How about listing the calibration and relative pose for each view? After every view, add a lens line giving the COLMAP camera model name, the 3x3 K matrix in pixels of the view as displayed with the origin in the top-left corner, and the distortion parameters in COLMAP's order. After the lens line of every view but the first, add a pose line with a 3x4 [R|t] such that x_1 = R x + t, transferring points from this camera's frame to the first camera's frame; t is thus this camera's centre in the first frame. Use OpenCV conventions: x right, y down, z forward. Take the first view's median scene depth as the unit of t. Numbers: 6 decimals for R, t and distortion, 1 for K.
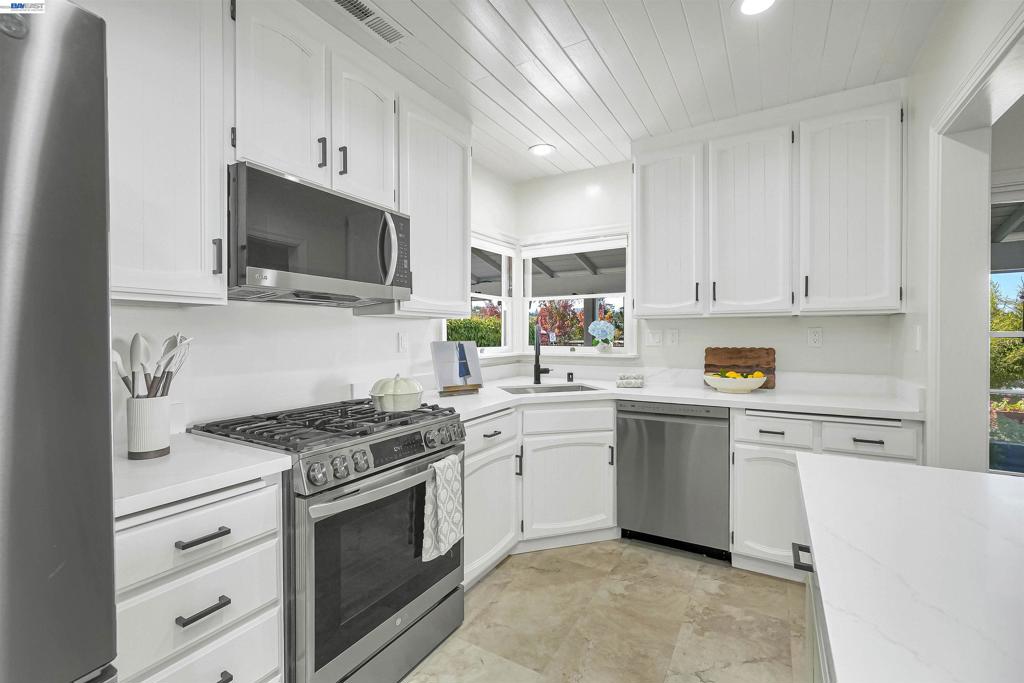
lens RADIAL K [[447.8, 0, 512.4], [0, 447.8, 337.8], [0, 0, 1]] dist [-0.005618, 0.002547]
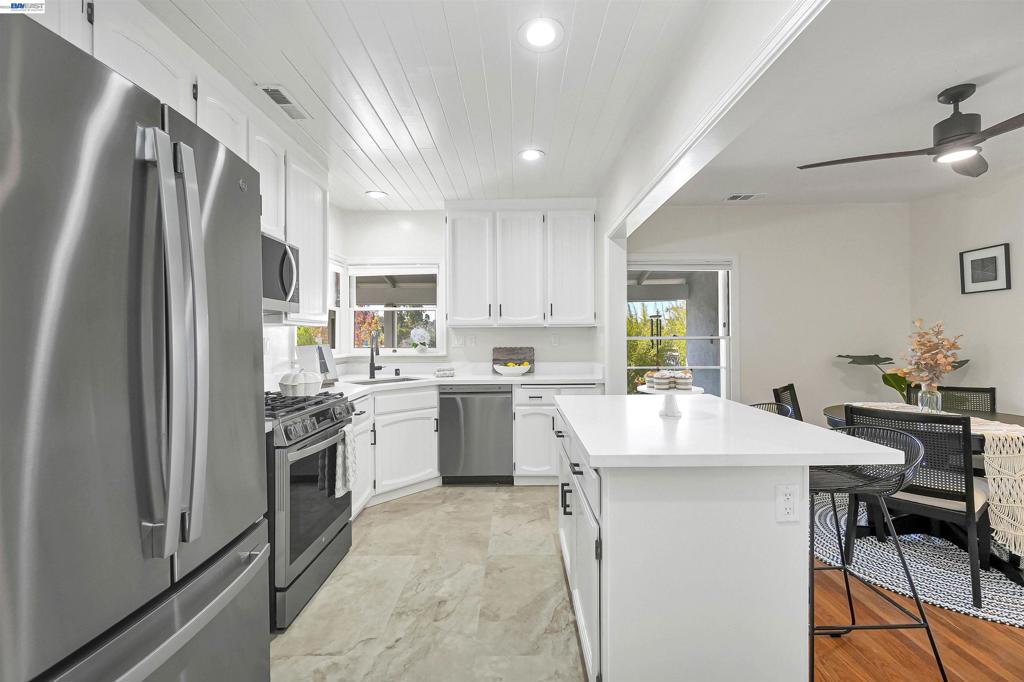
lens RADIAL K [[471.4, 0, 507.3], [0, 471.4, 336.9], [0, 0, 1]] dist [-0.004300, 0.000538]
pose [[0.869034, -0.001938, 0.494749, -0.345406], [0.008368, 0.999907, -0.010781, 0.004602], [-0.494682, 0.013509, 0.868969, -0.433922]]
